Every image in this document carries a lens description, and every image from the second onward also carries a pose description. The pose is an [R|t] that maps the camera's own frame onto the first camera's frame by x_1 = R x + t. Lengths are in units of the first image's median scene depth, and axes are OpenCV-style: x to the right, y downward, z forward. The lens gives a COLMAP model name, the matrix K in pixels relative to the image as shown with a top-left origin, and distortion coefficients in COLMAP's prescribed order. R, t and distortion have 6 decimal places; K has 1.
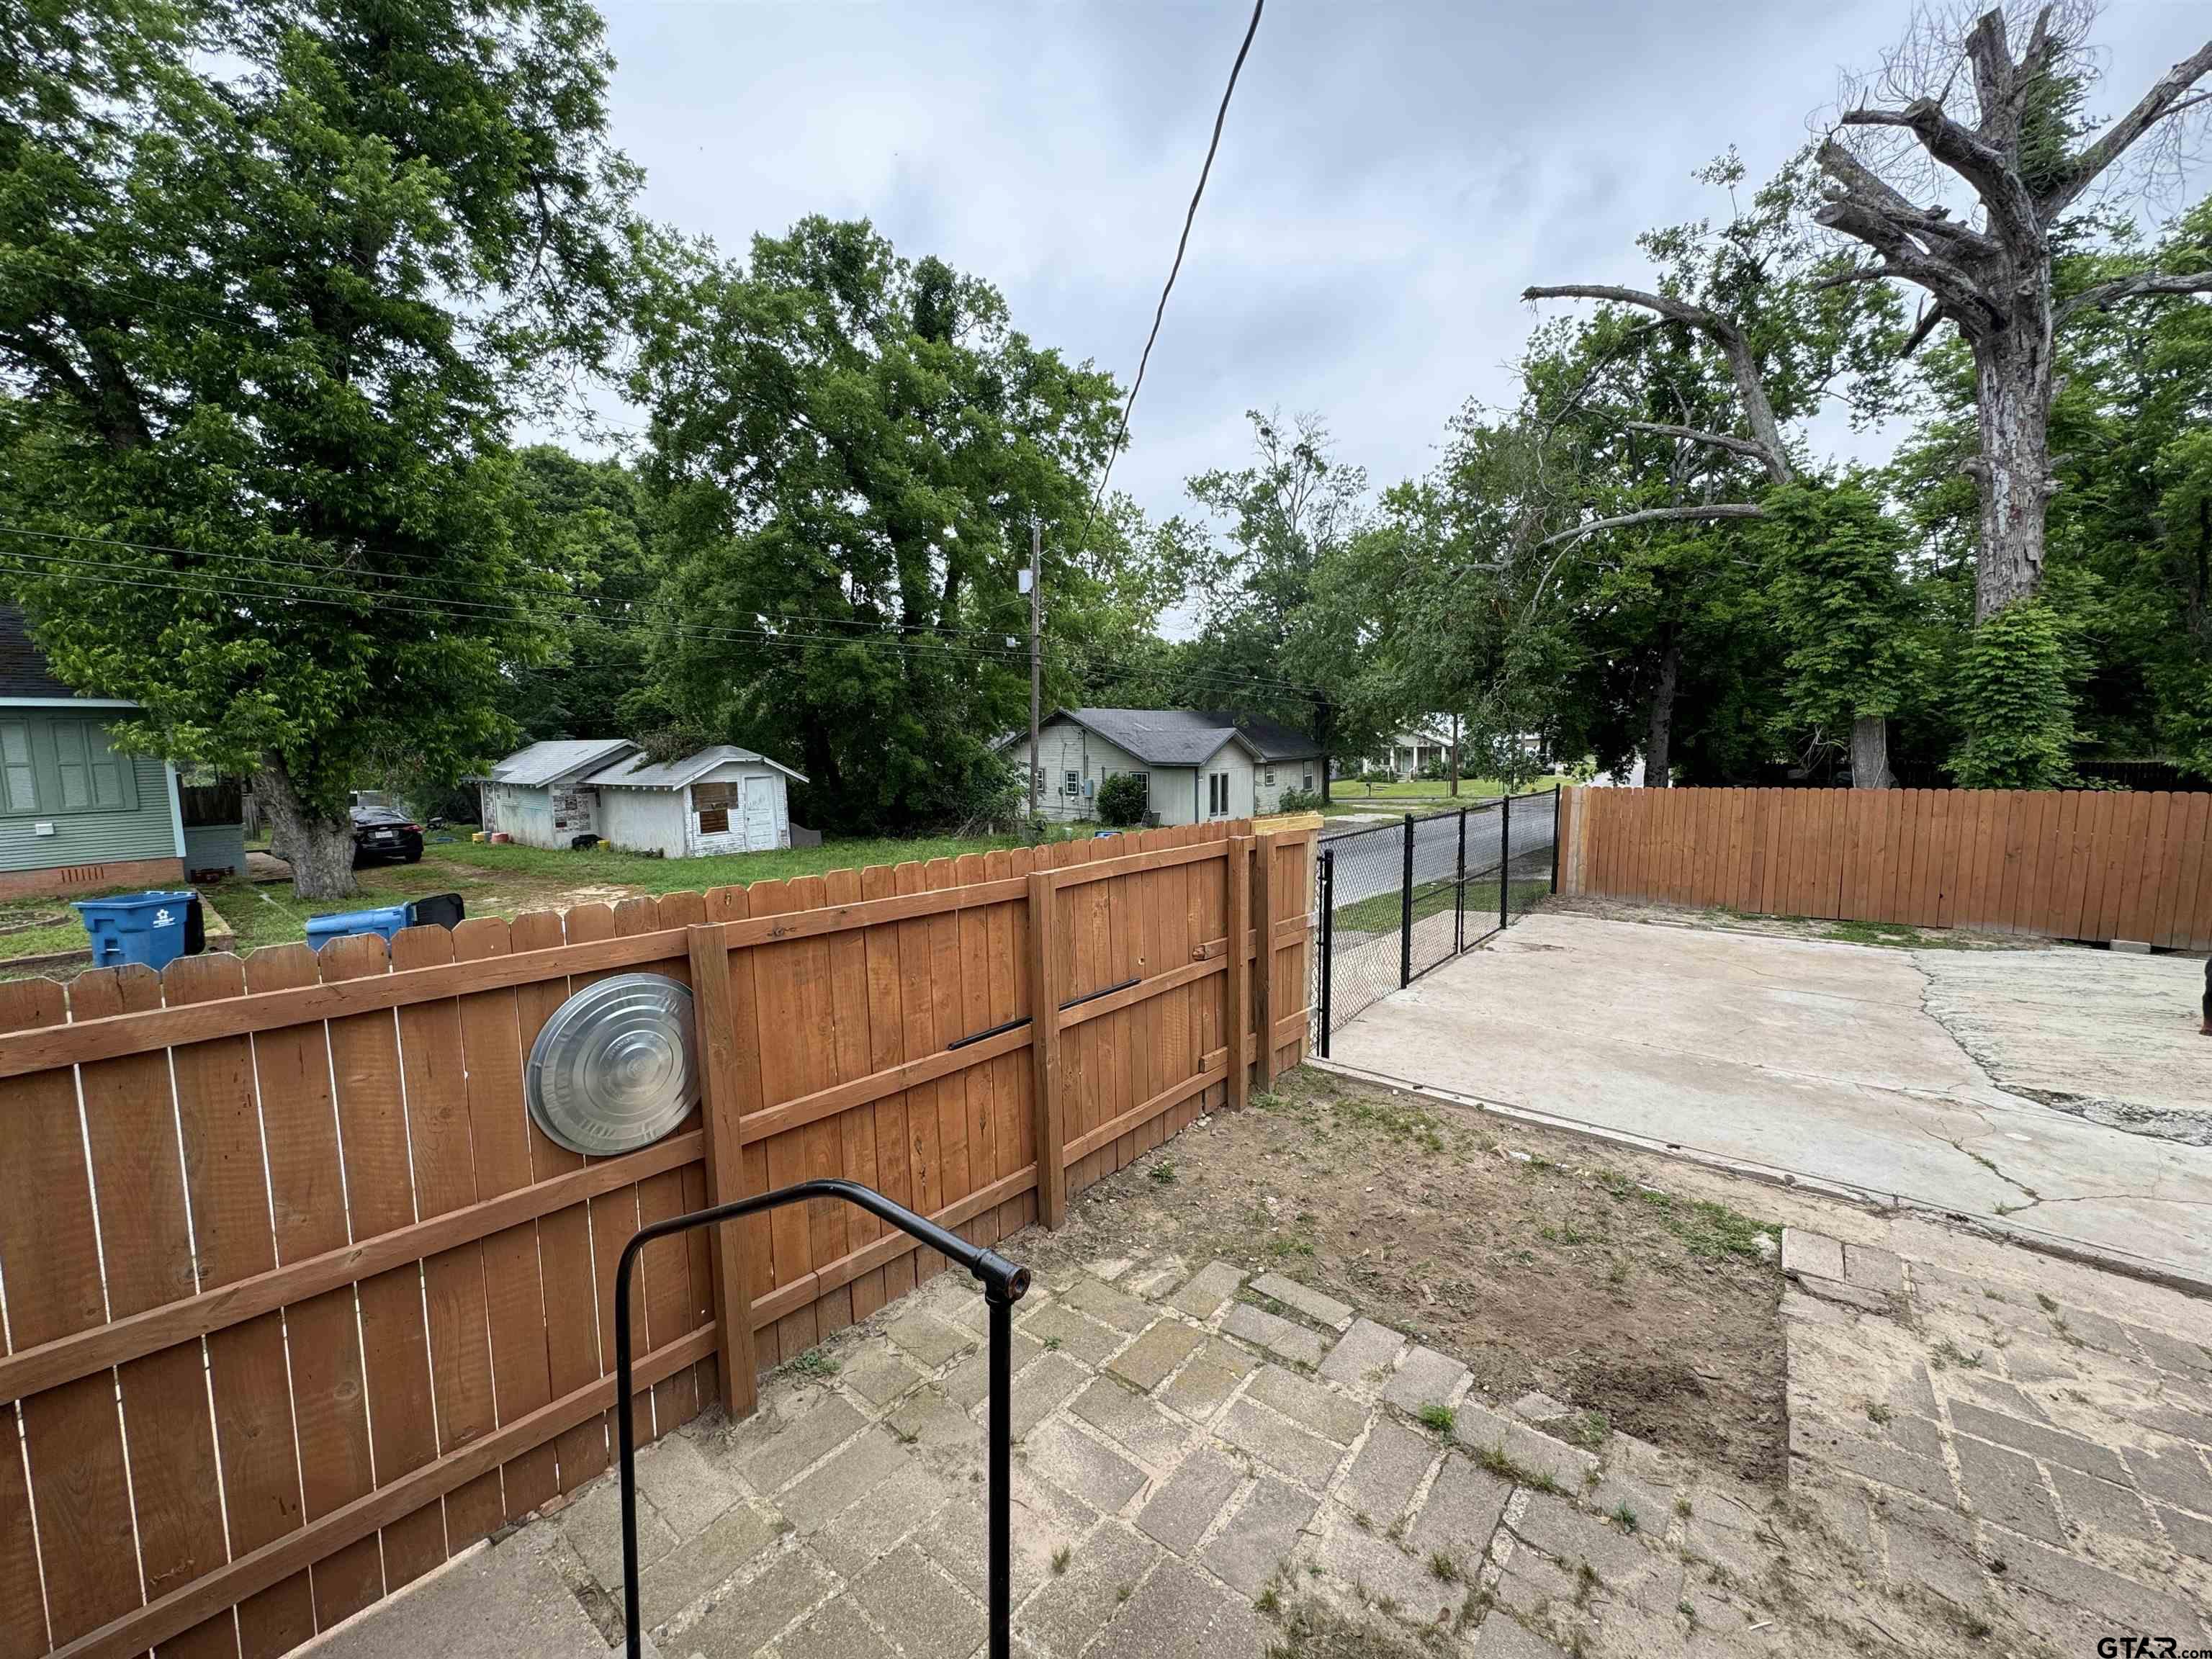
lens RADIAL K [[883.7, 0, 1090.6], [0, 883.7, 827.4], [0, 0, 1]] dist [-0.002706, 0.000921]
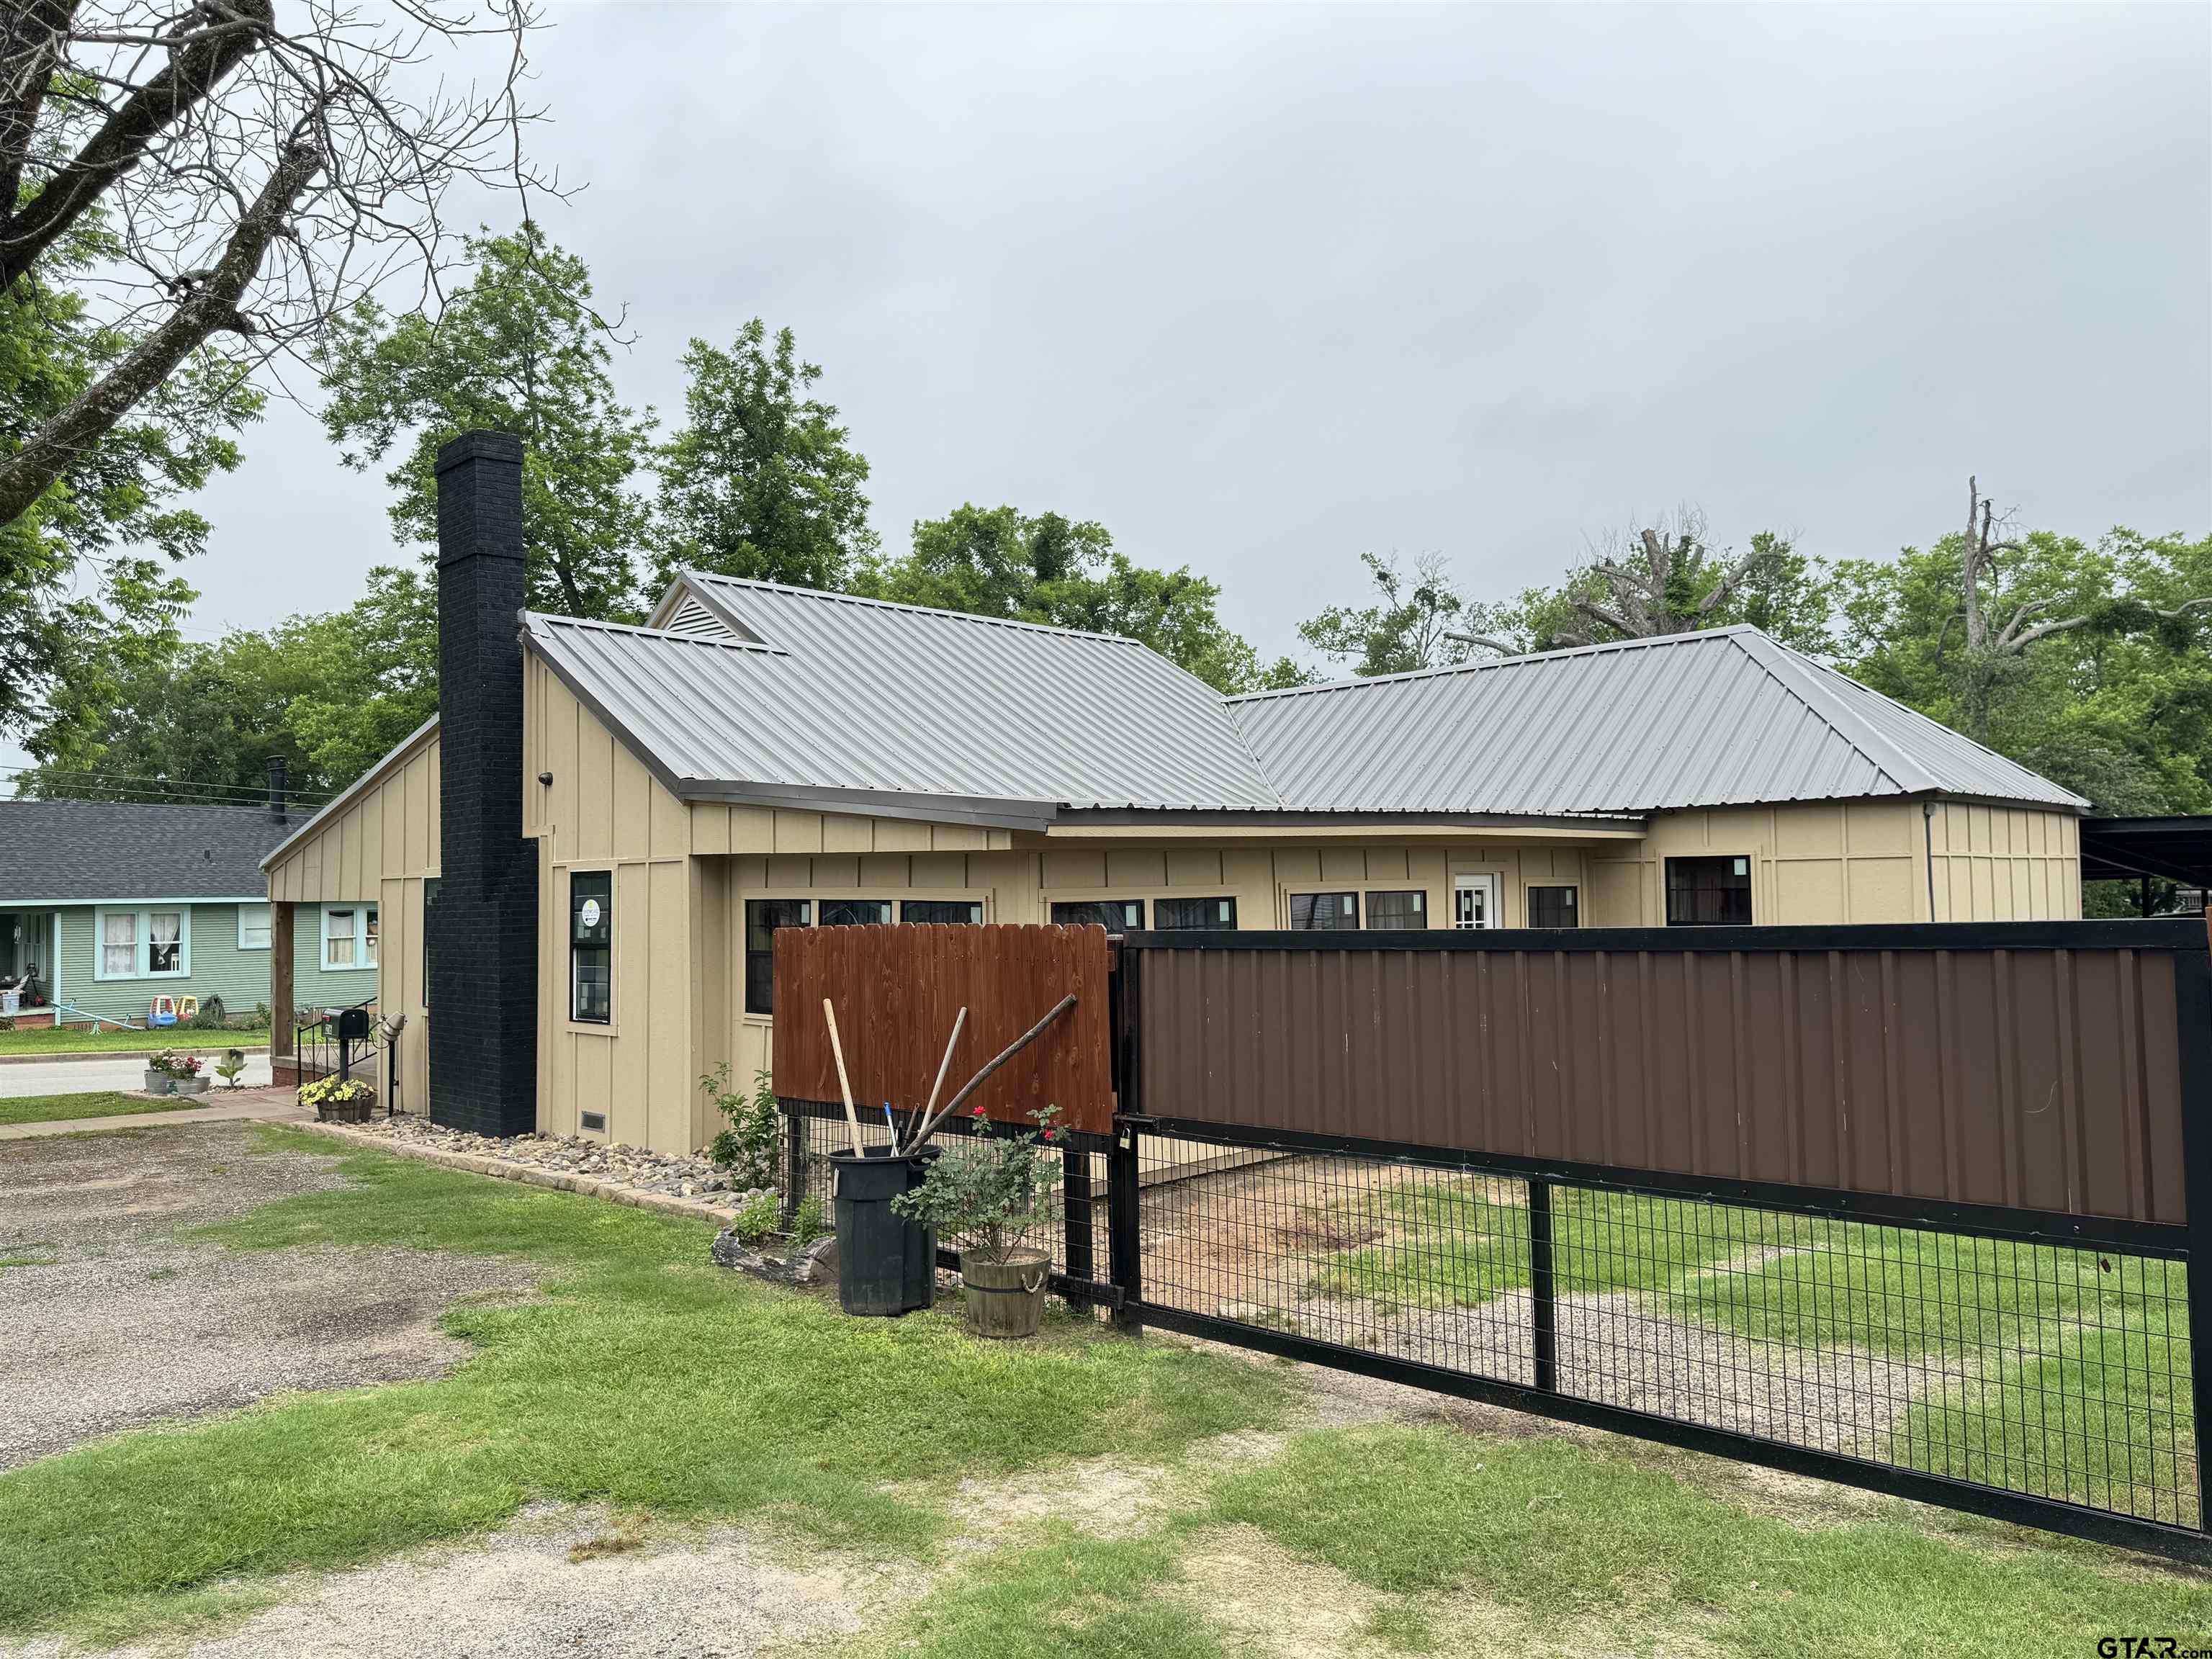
lens RADIAL K [[1560.8, 0, 1110.8], [0, 1560.8, 847.6], [0, 0, 1]] dist [0.054449, -0.051737]
pose [[0.997379, -0.004260, -0.072225, 0.047621], [-0.005237, 0.991397, -0.130785, 0.073561], [0.072161, 0.130821, 0.988776, -0.905775]]
